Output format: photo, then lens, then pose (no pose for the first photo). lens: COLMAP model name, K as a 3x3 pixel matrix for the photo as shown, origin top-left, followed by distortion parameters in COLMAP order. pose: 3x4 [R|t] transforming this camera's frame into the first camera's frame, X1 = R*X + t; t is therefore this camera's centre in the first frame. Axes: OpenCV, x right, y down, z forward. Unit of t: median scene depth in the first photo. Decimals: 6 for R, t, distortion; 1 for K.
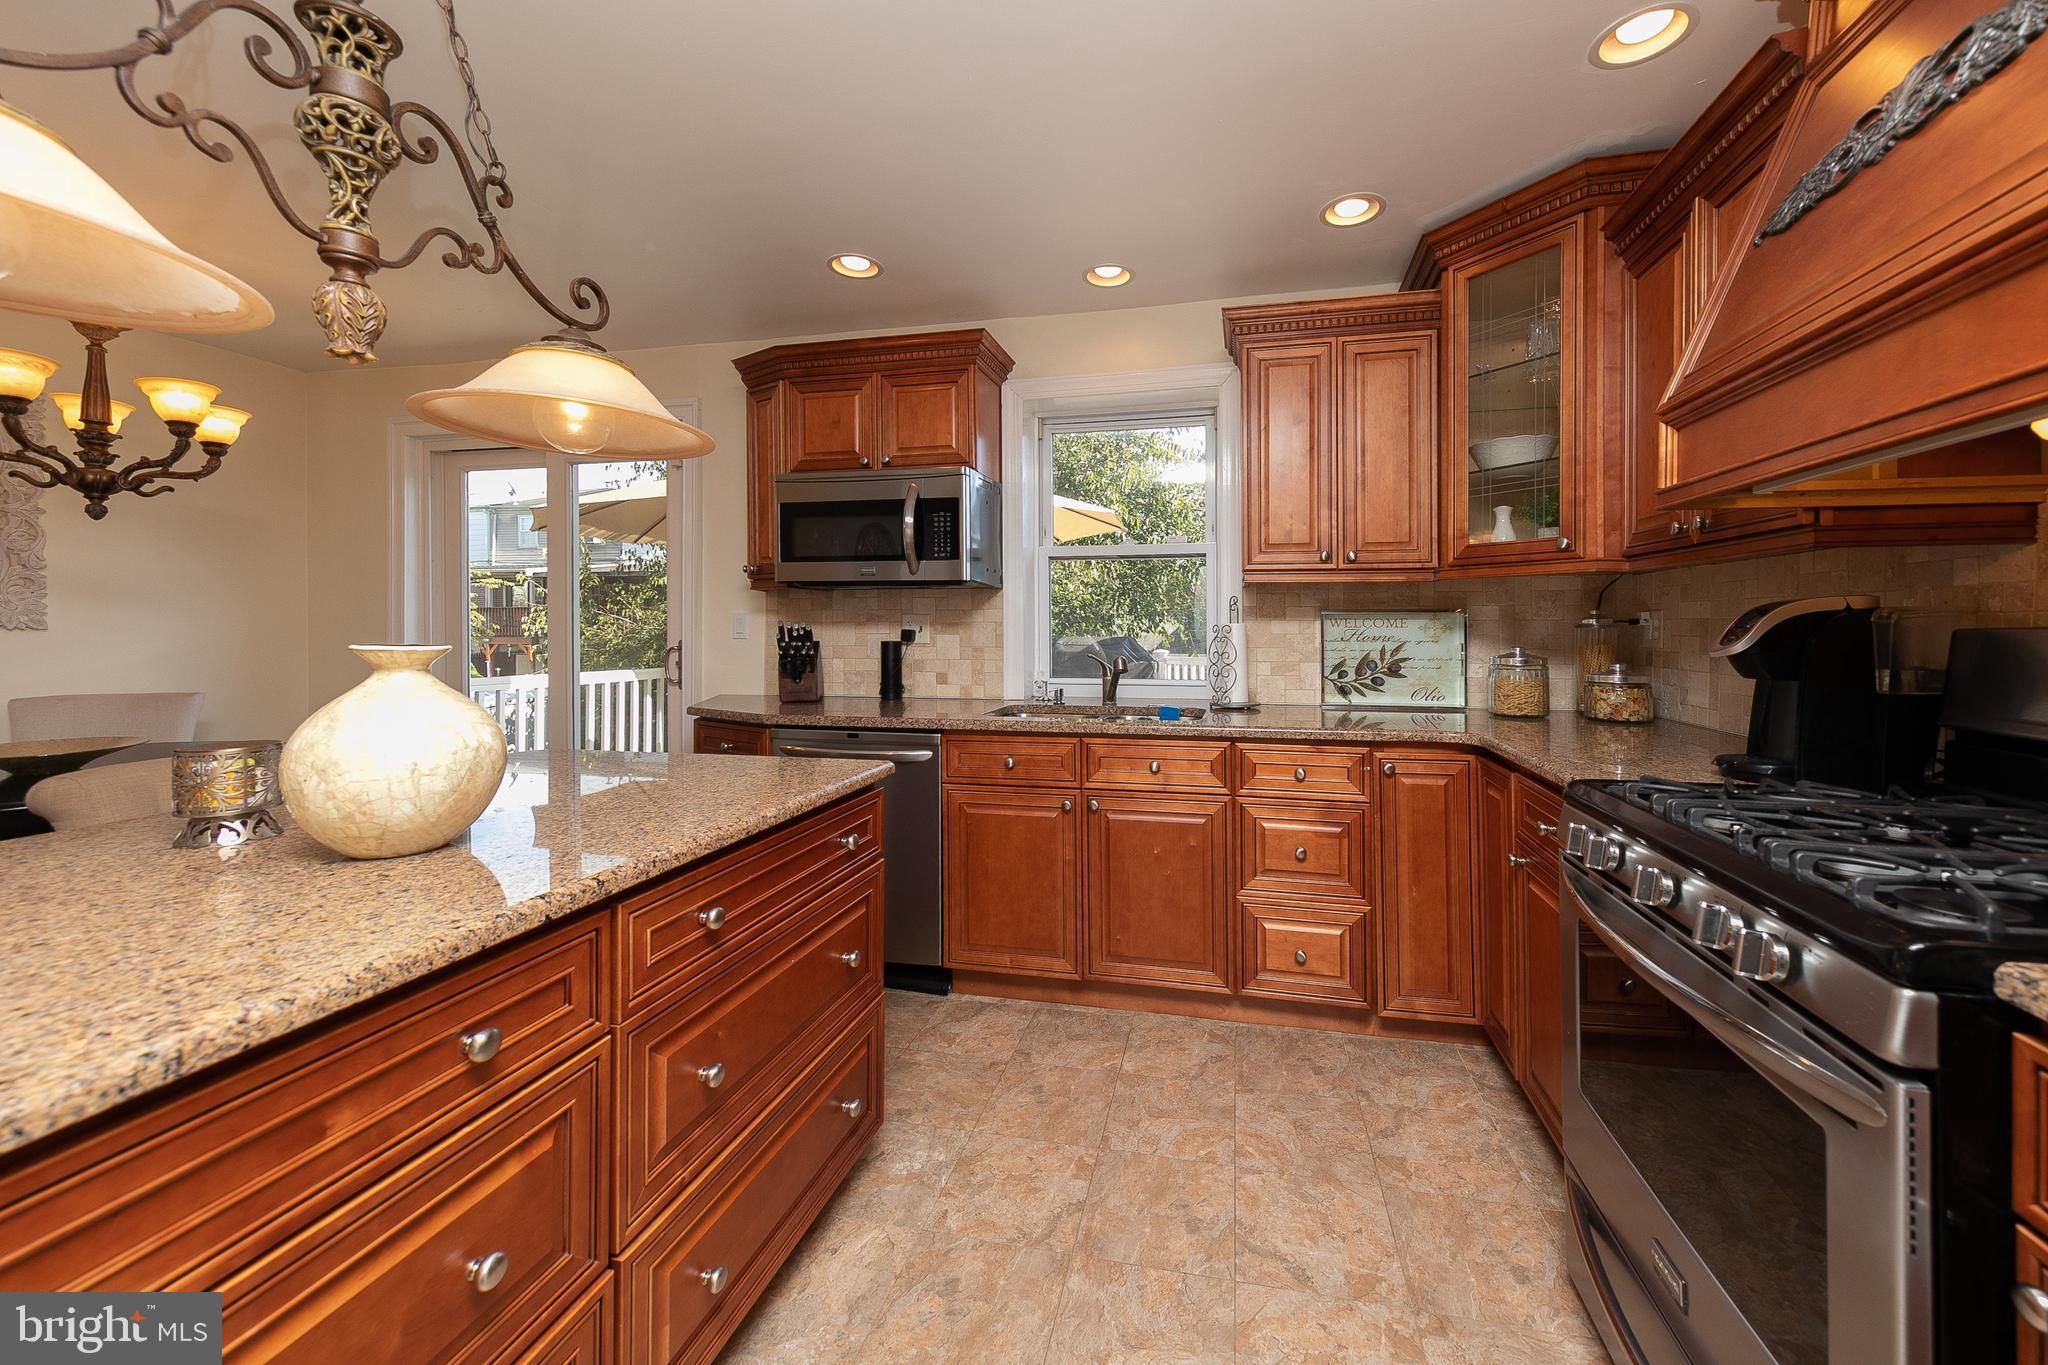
lens RADIAL K [[793.6, 0, 1070.3], [0, 793.6, 622.2], [0, 0, 1]] dist [0.016718, 0.000084]
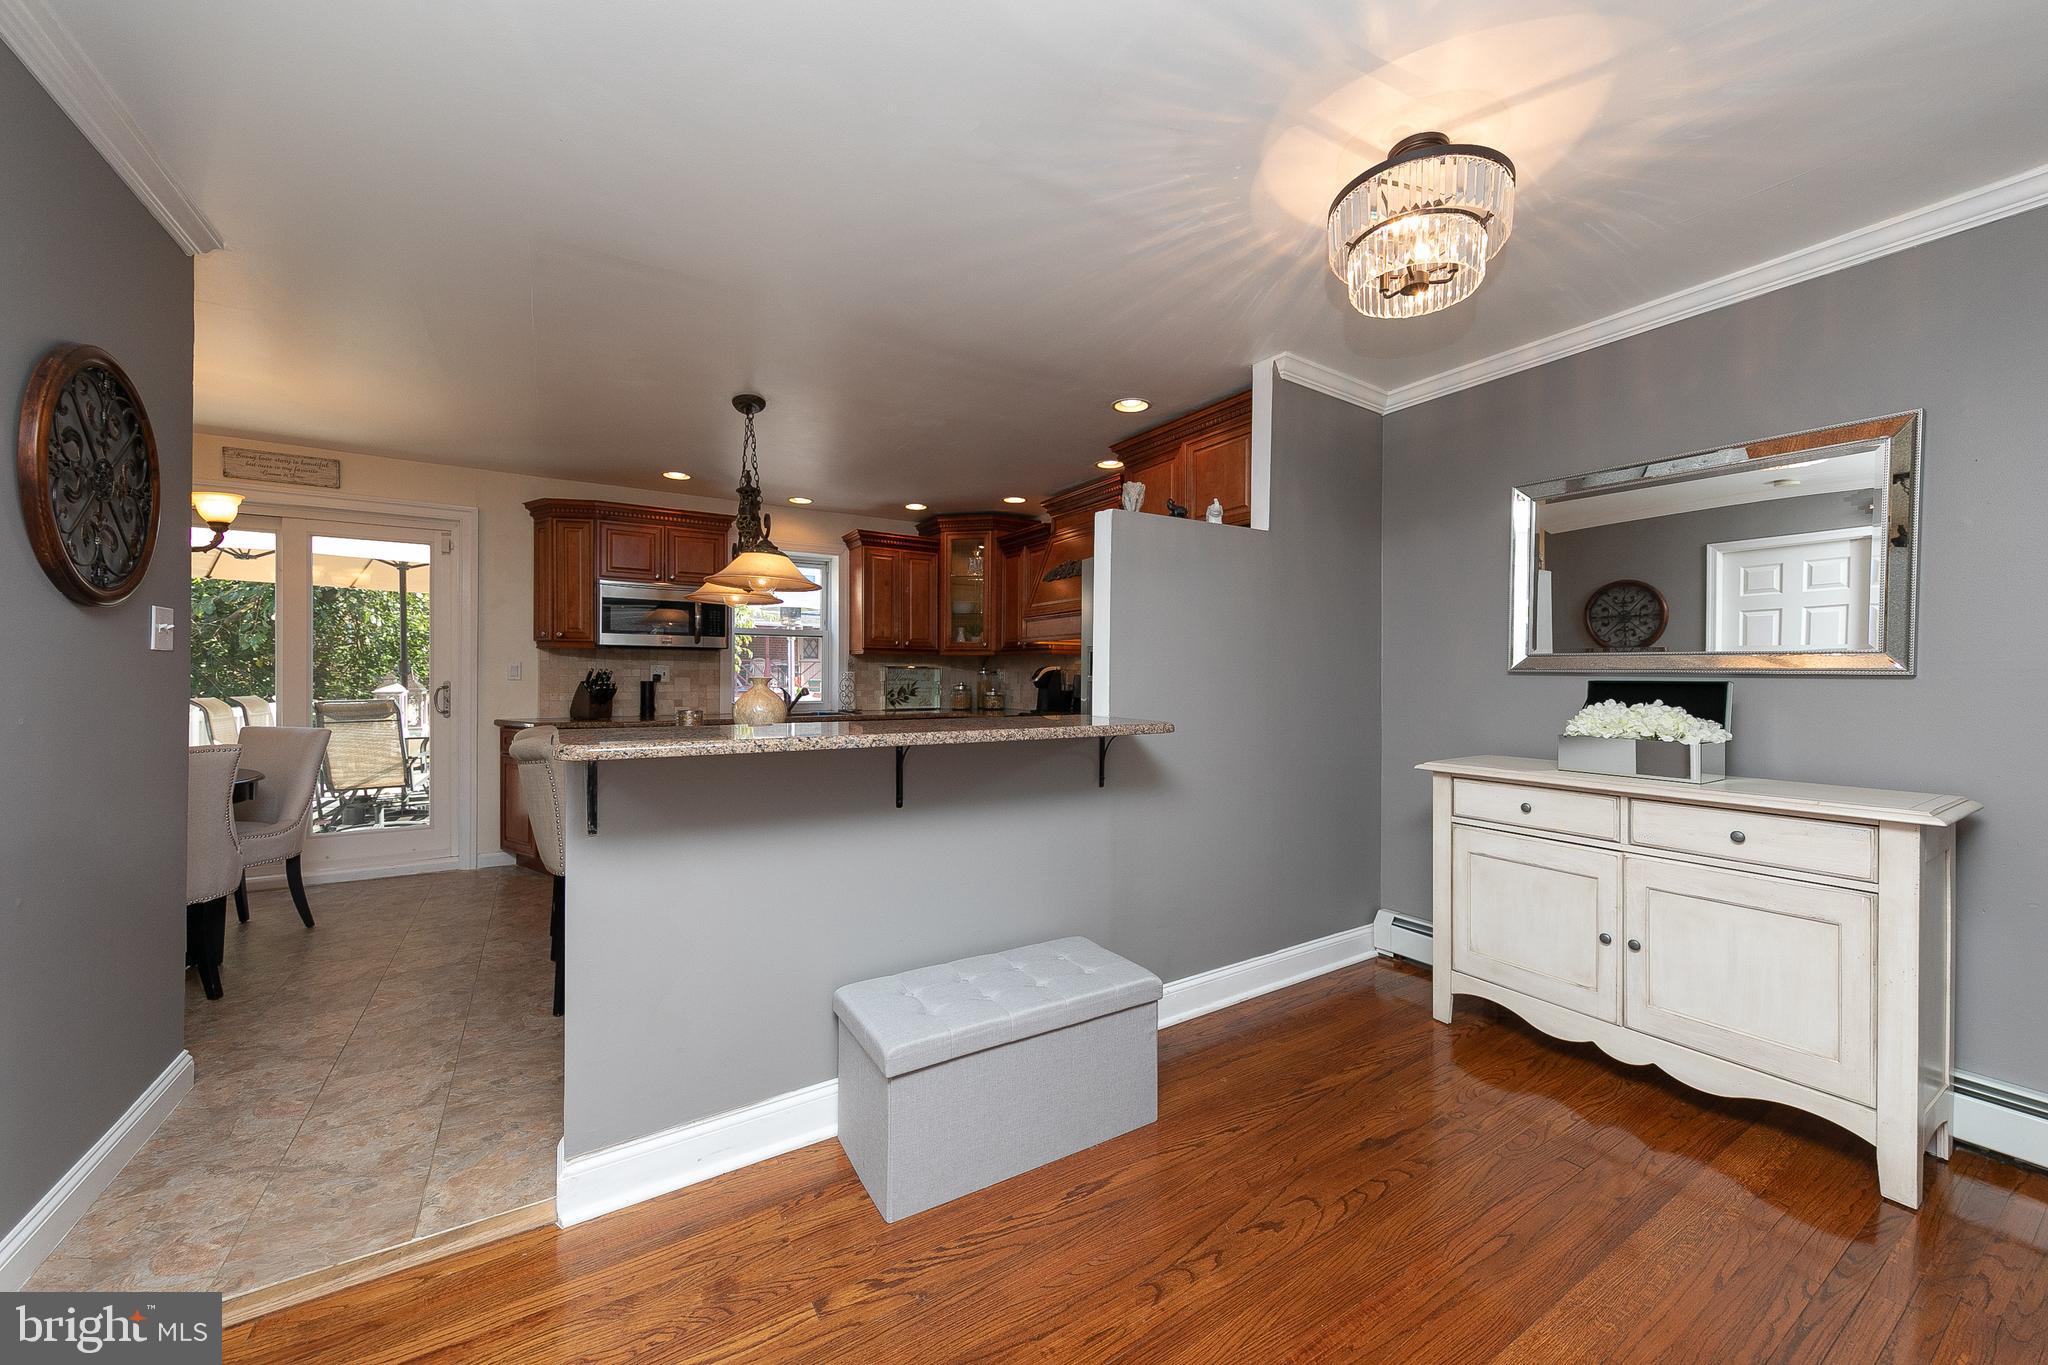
lens RADIAL K [[765.9, 0, 1040.5], [0, 765.9, 682.1], [0, 0, 1]] dist [0.001225, 0.000217]
pose [[0.707402, -0.002204, 0.706808, -0.877231], [-0.006083, 0.999939, 0.009206, 0.006817], [-0.706785, -0.010812, 0.707345, -0.802049]]
